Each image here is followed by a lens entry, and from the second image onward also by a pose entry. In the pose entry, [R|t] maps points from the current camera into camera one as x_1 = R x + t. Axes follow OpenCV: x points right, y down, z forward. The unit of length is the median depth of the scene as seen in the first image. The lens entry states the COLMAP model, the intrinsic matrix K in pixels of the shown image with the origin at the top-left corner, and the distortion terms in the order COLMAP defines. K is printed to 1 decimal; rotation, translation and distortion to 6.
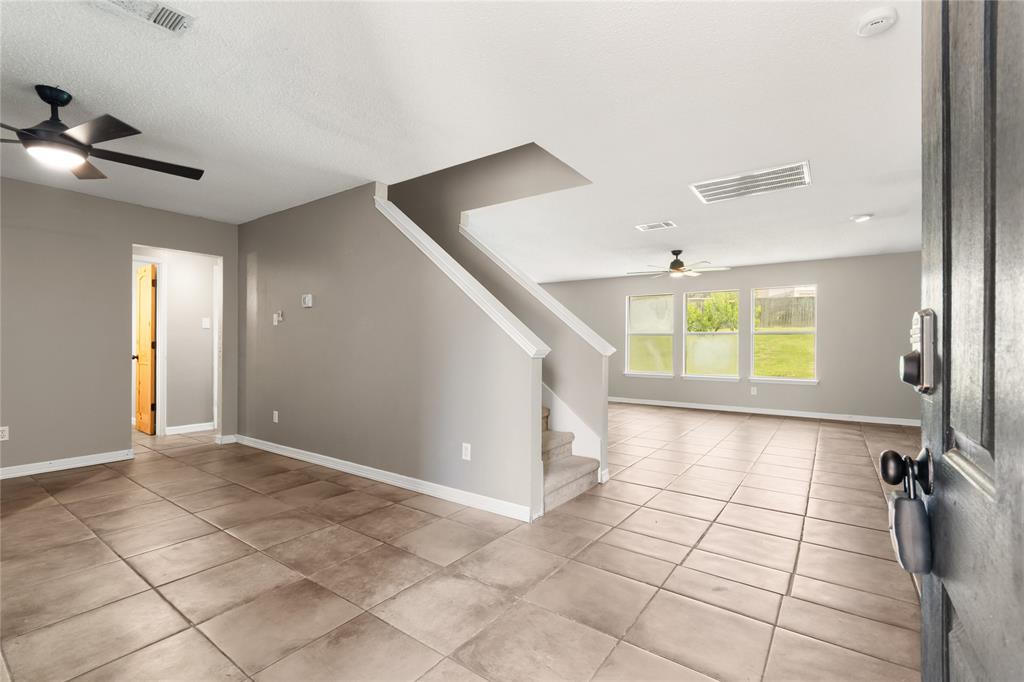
lens RADIAL K [[454.6, 0, 509.6], [0, 454.6, 339.2], [0, 0, 1]] dist [0.002783, -0.000051]
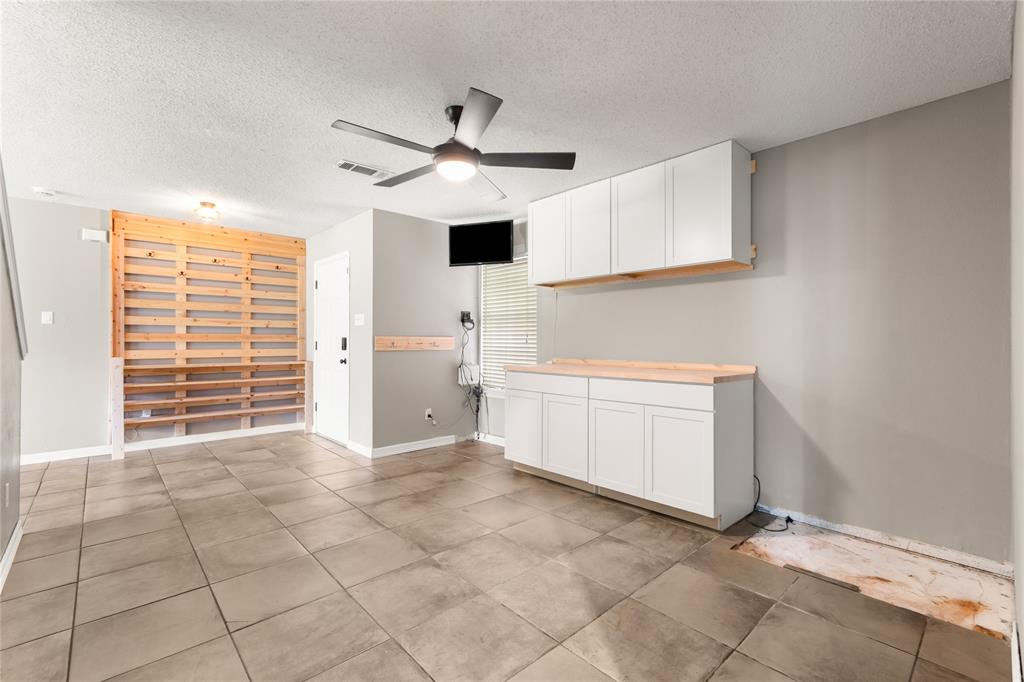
lens RADIAL K [[452.2, 0, 509.9], [0, 452.2, 339.1], [0, 0, 1]] dist [0.001917, -0.000084]
pose [[-0.980146, -0.005880, 0.198189, -1.337510], [-0.008541, 0.999884, -0.012574, -0.002983], [-0.198092, -0.014017, -0.980083, 2.024533]]
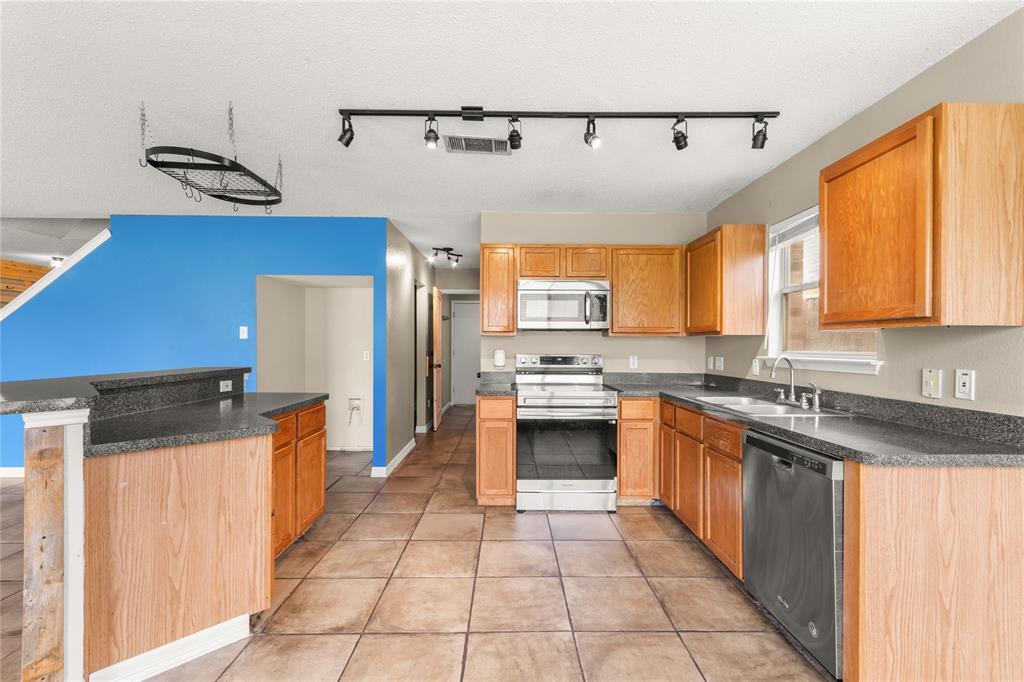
lens RADIAL K [[449.8, 0, 512.9], [0, 449.8, 345.1], [0, 0, 1]] dist [0.001390, 0.000640]
pose [[-0.803196, -0.005277, -0.595692, -0.387145], [-0.001110, 0.999972, -0.007363, -0.018238], [0.595714, -0.005253, -0.803179, 4.282382]]
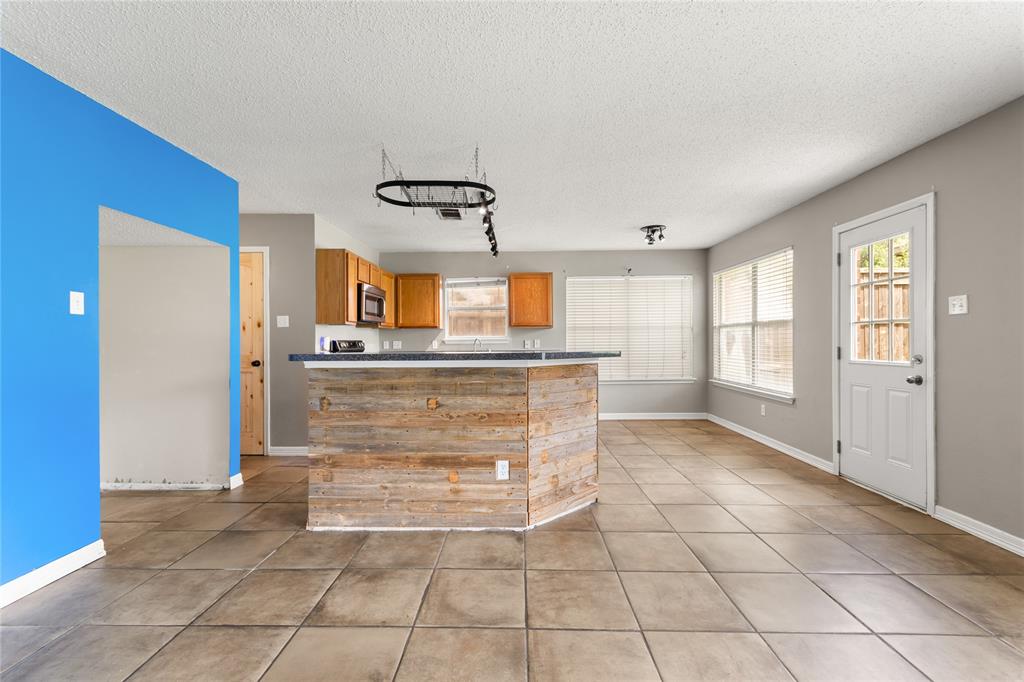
lens RADIAL K [[449.6, 0, 512.0], [0, 449.6, 341.0], [0, 0, 1]] dist [0.000908, 0.000508]
pose [[0.568929, -0.005680, -0.822367, 0.732575], [0.014973, 0.999882, 0.003453, 0.012435], [0.822250, -0.014278, 0.568947, 2.455156]]
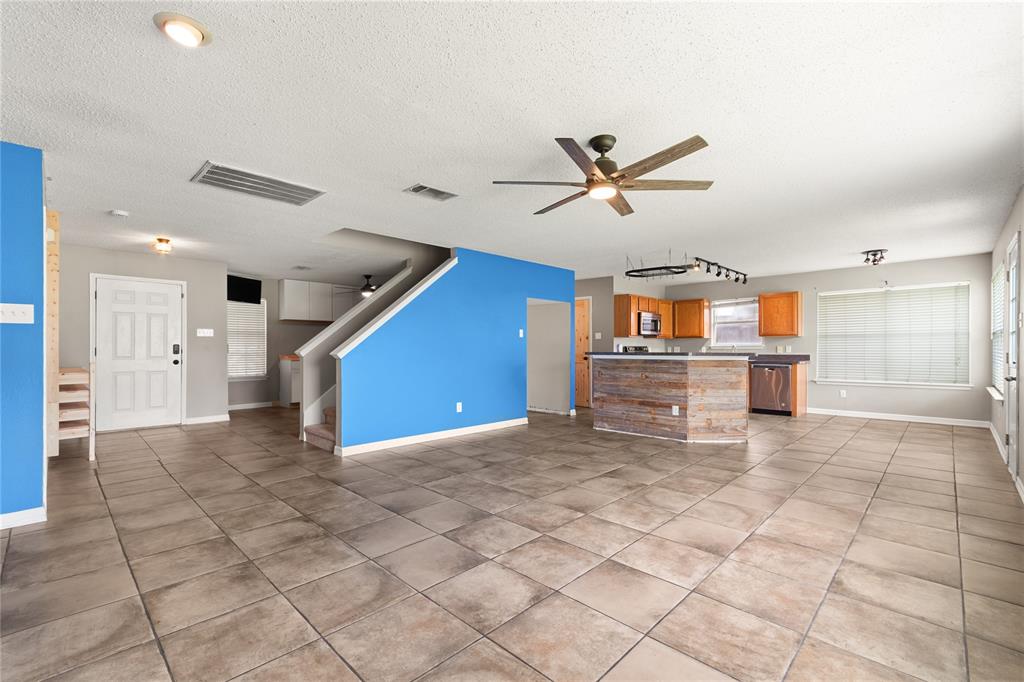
lens RADIAL K [[449.8, 0, 512.9], [0, 449.8, 345.1], [0, 0, 1]] dist [0.001390, 0.000640]
pose [[-0.146633, -0.008806, -0.989152, 2.179899], [0.010443, 0.999891, -0.010449, 0.023155], [0.989136, -0.011862, -0.146525, 2.596720]]
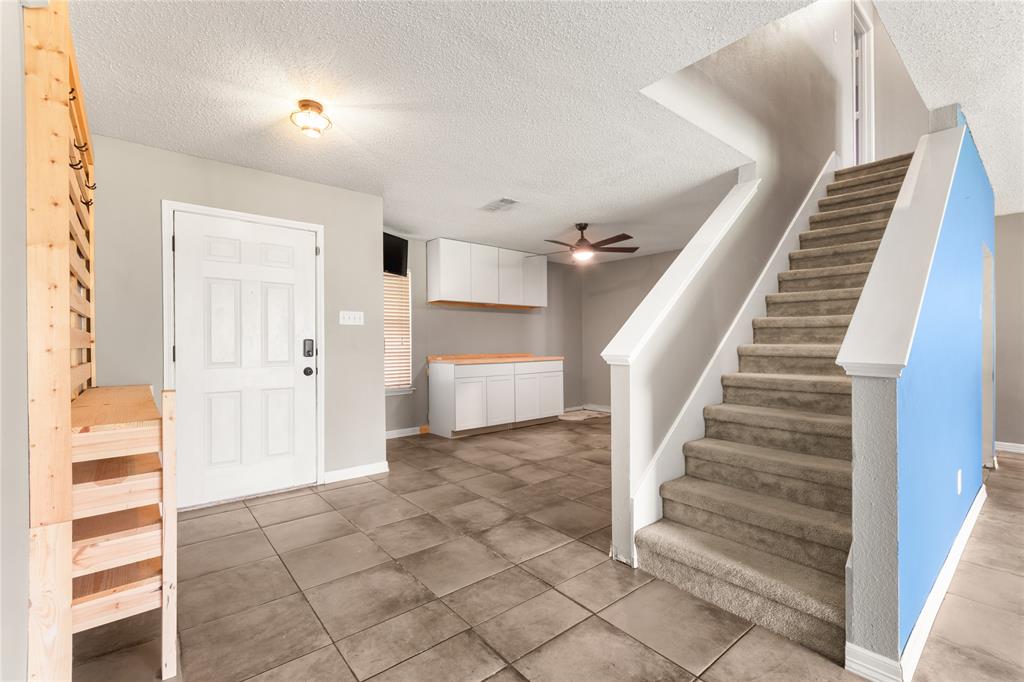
lens RADIAL K [[449.6, 0, 512.0], [0, 449.6, 341.0], [0, 0, 1]] dist [0.000908, 0.000508]
pose [[-0.245355, -0.005658, -0.969417, 1.069347], [0.015608, 0.999830, -0.009786, 0.000781], [0.969308, -0.017532, -0.245225, 1.207717]]
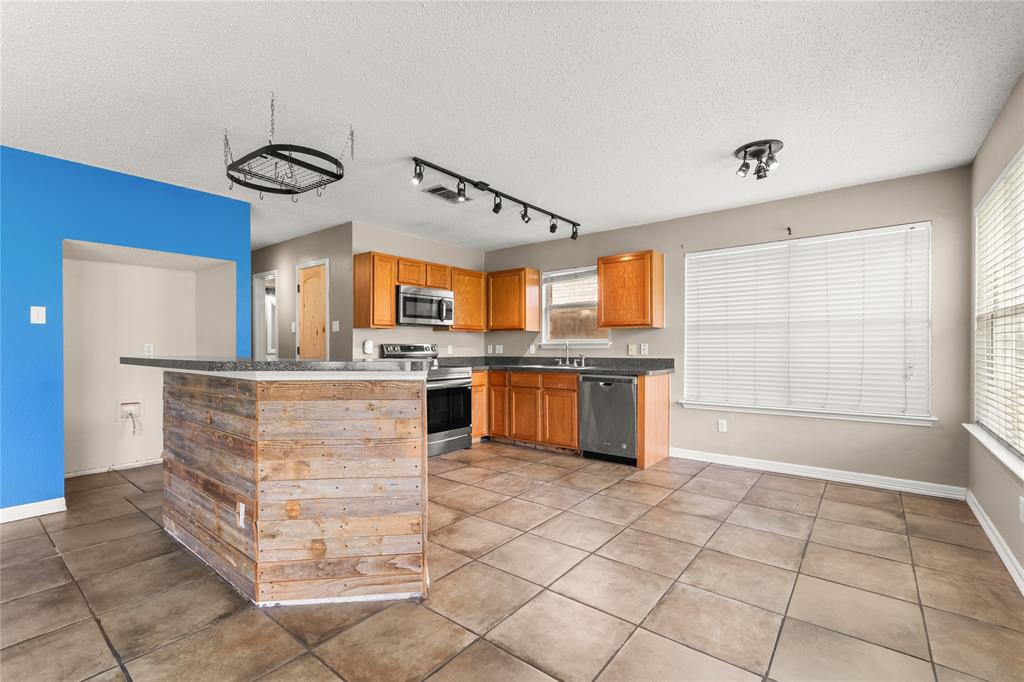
lens RADIAL K [[449.8, 0, 512.9], [0, 449.8, 345.1], [0, 0, 1]] dist [0.001390, 0.000640]
pose [[-0.047796, -0.006096, -0.998839, 0.618227], [0.011020, 0.999917, -0.006629, 0.028817], [0.998796, -0.011324, -0.047725, 3.639043]]
